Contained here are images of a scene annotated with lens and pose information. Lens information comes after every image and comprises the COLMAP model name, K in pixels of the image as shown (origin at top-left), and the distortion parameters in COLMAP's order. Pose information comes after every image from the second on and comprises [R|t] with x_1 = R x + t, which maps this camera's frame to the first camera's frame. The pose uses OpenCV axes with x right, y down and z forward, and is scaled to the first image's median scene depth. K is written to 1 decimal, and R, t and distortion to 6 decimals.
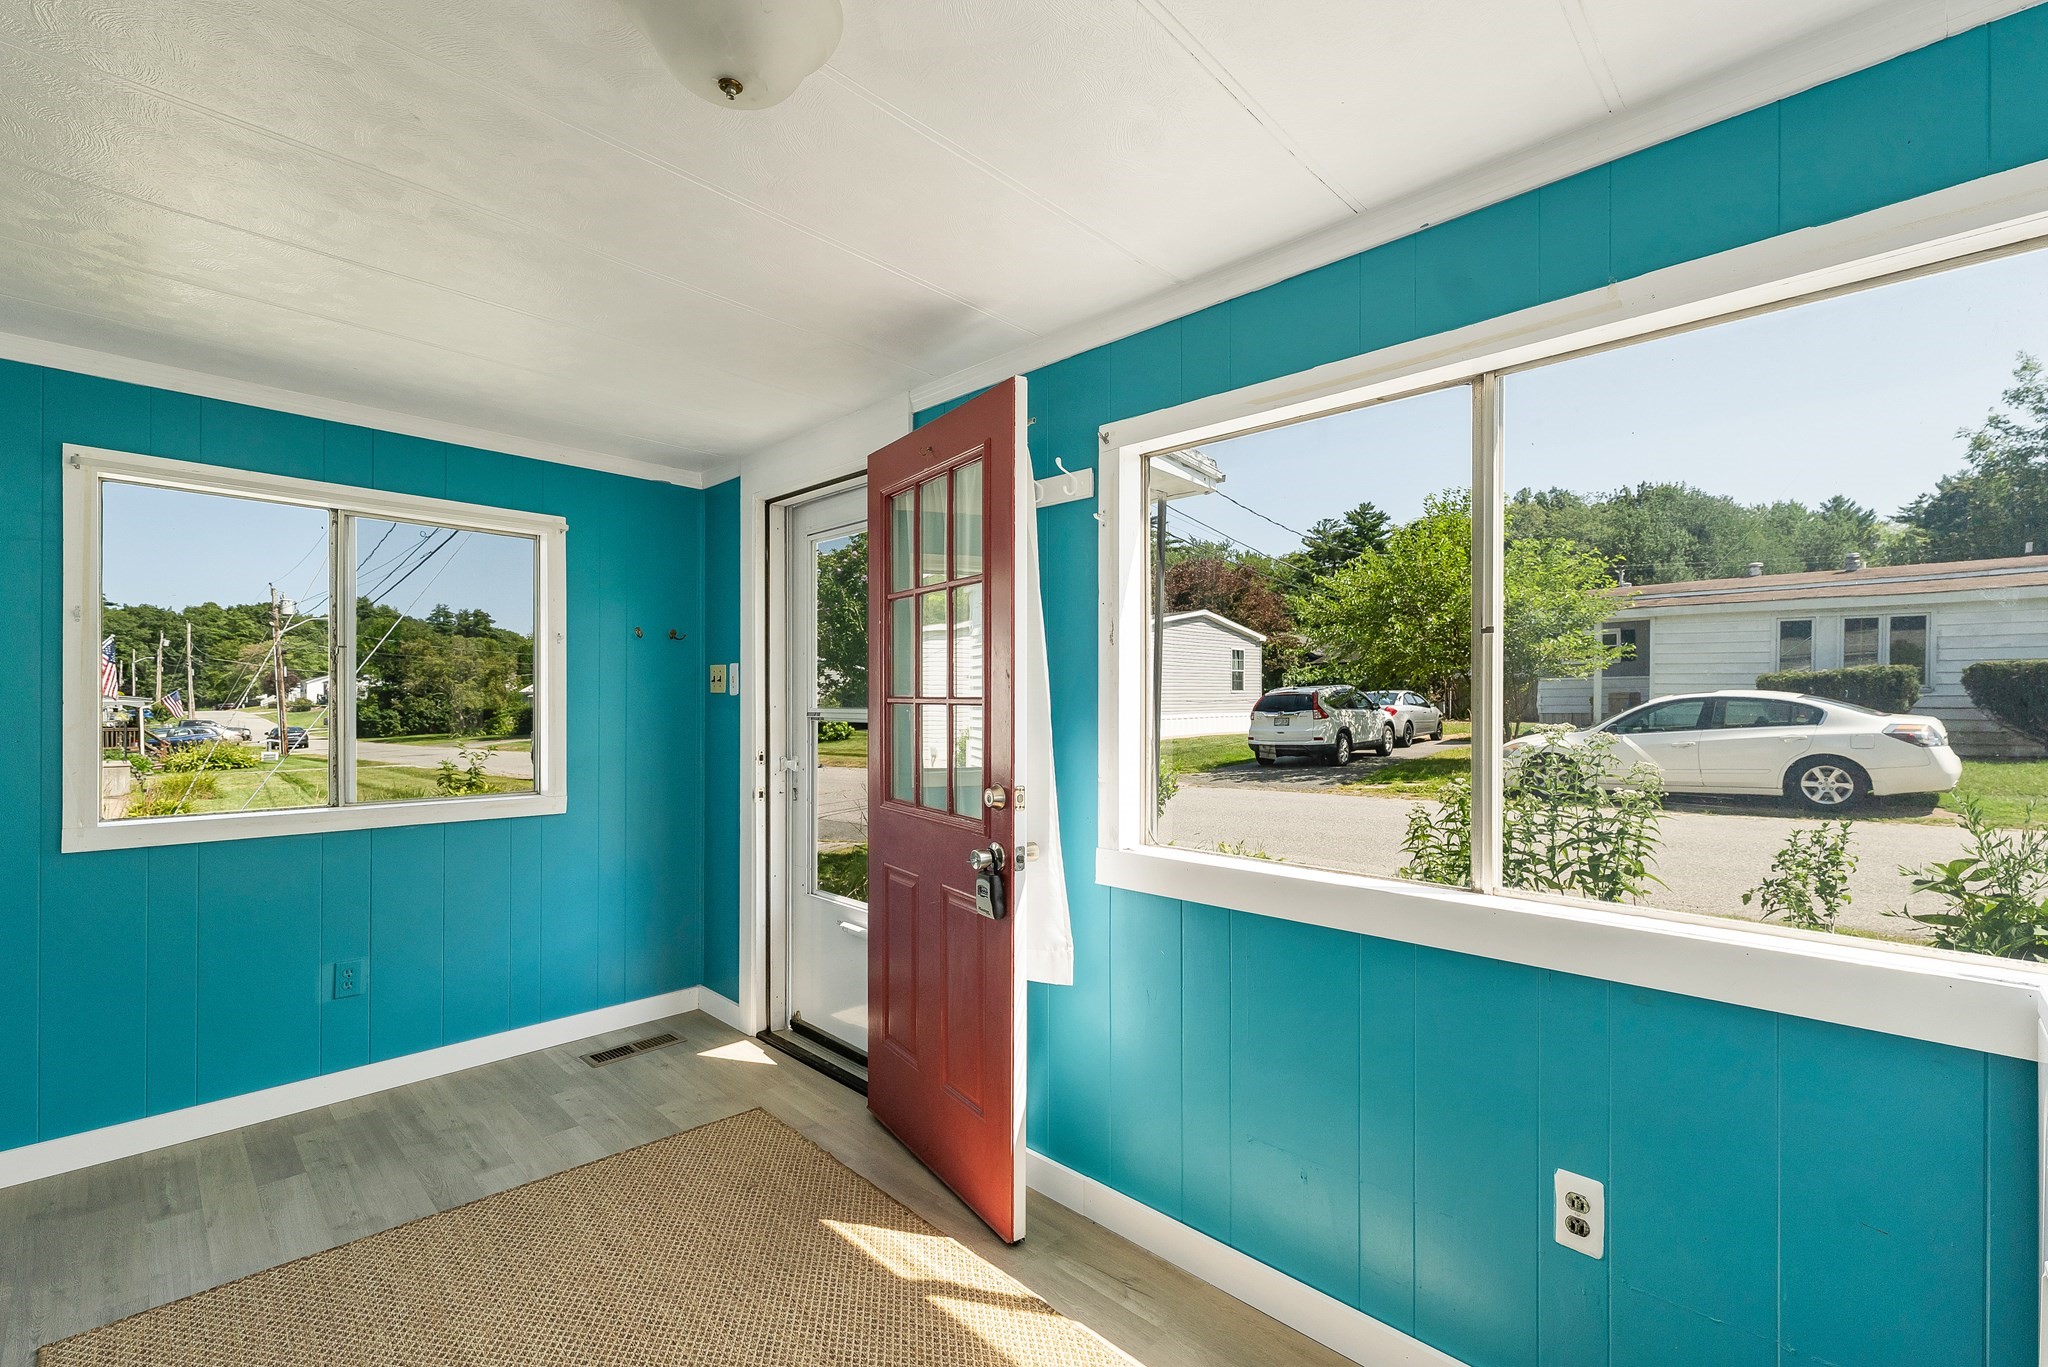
lens RADIAL K [[837.6, 0, 1017.7], [0, 837.6, 697.3], [0, 0, 1]] dist [-0.000743, -0.000526]
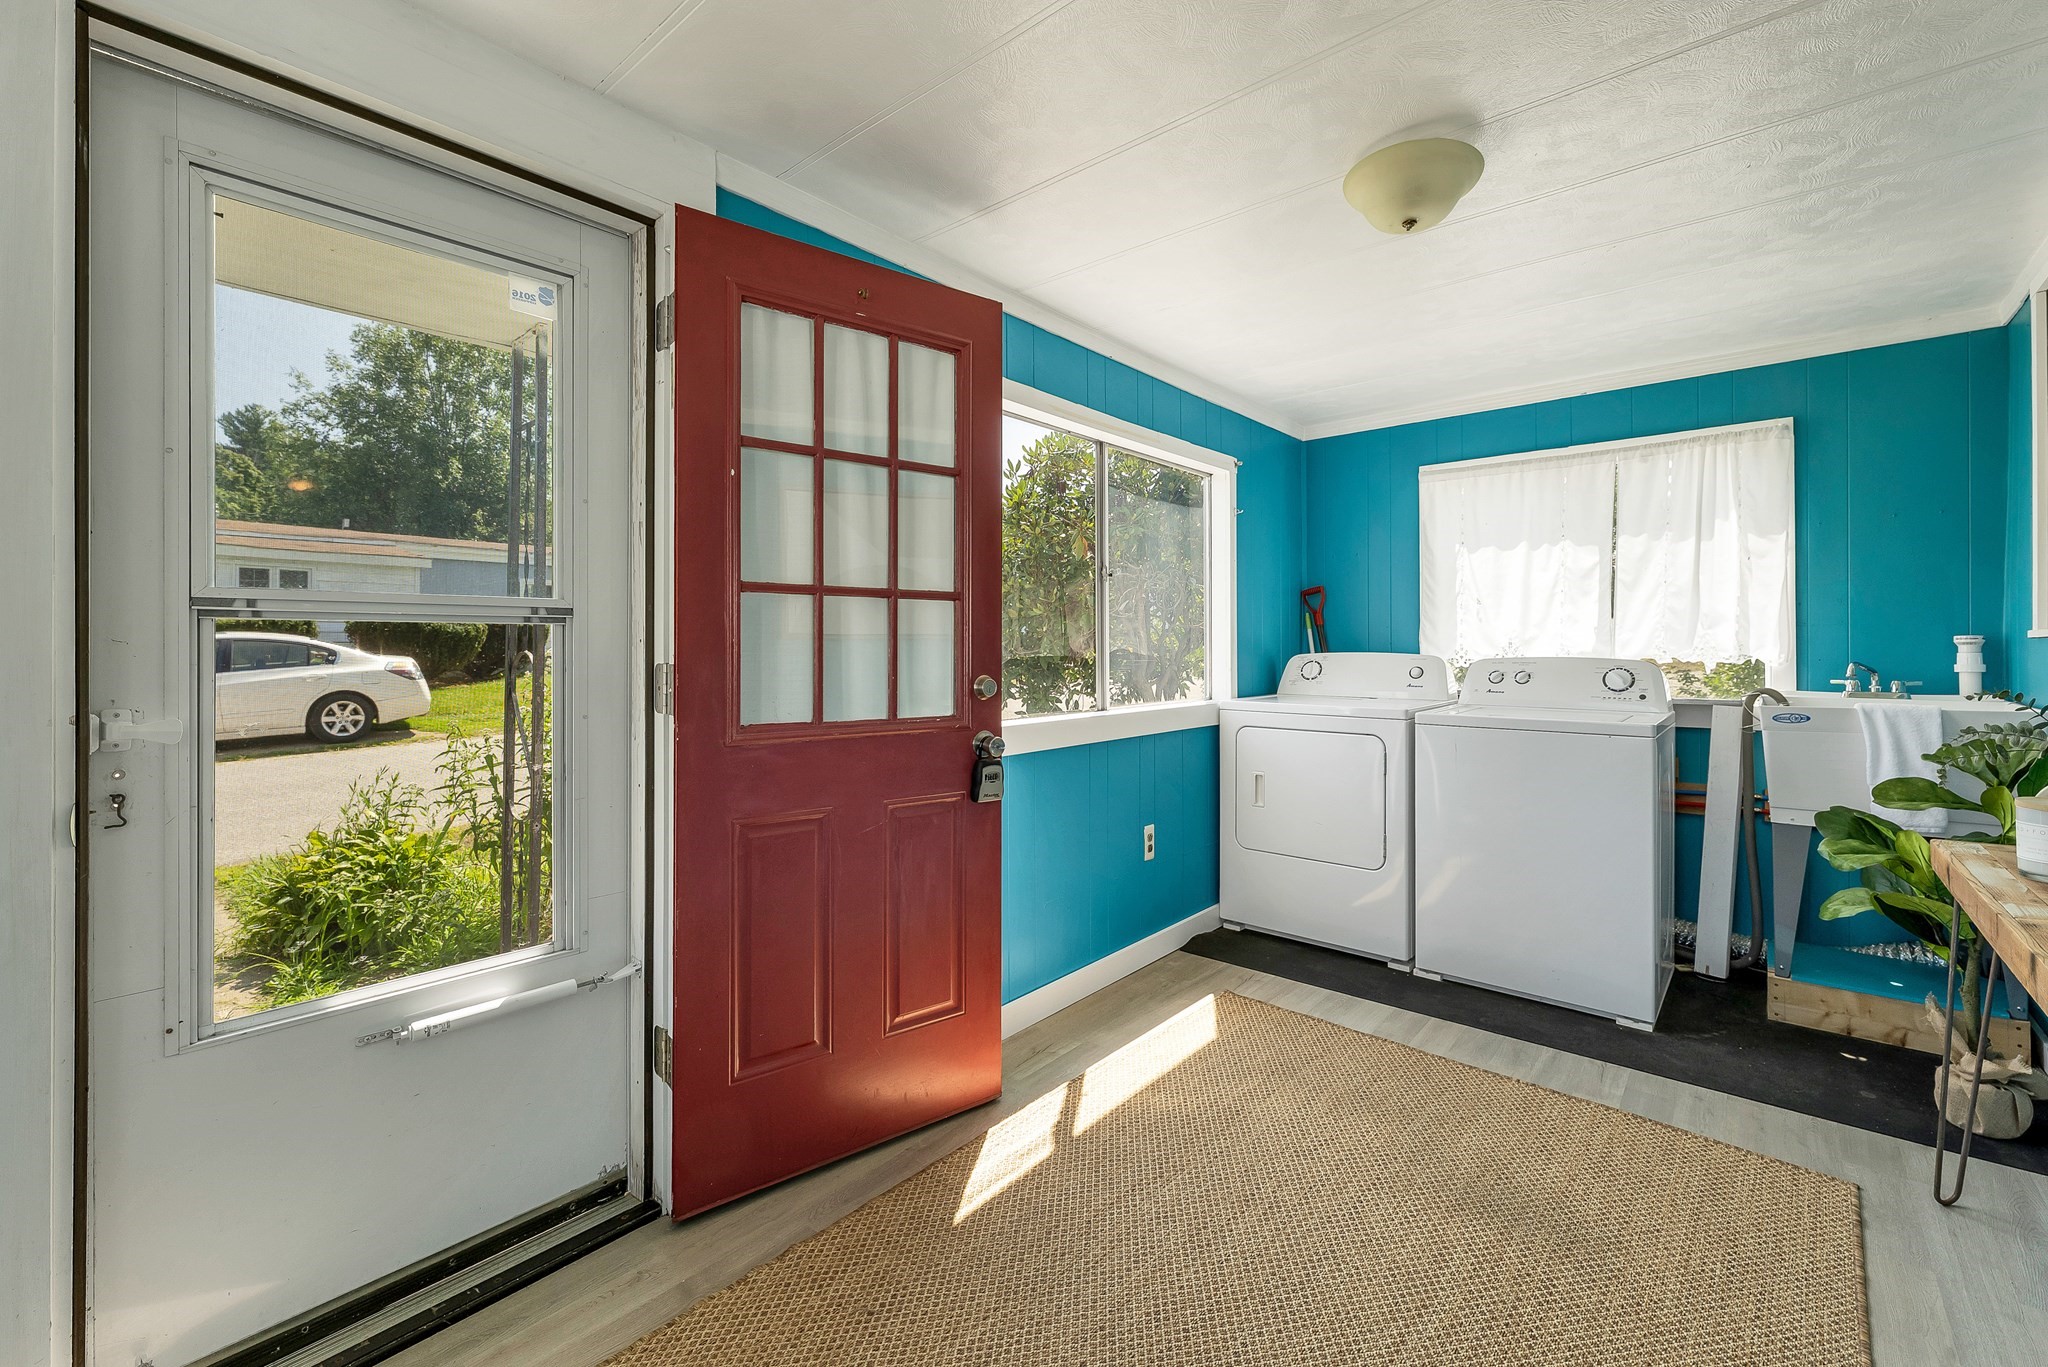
lens RADIAL K [[830.6, 0, 1020.0], [0, 830.6, 634.4], [0, 0, 1]] dist [-0.000567, -0.000220]
pose [[-0.023438, 0.013598, 0.999633, -0.727800], [0.000597, 0.999908, -0.013588, 0.046088], [-0.999725, 0.000278, -0.023444, 0.665519]]
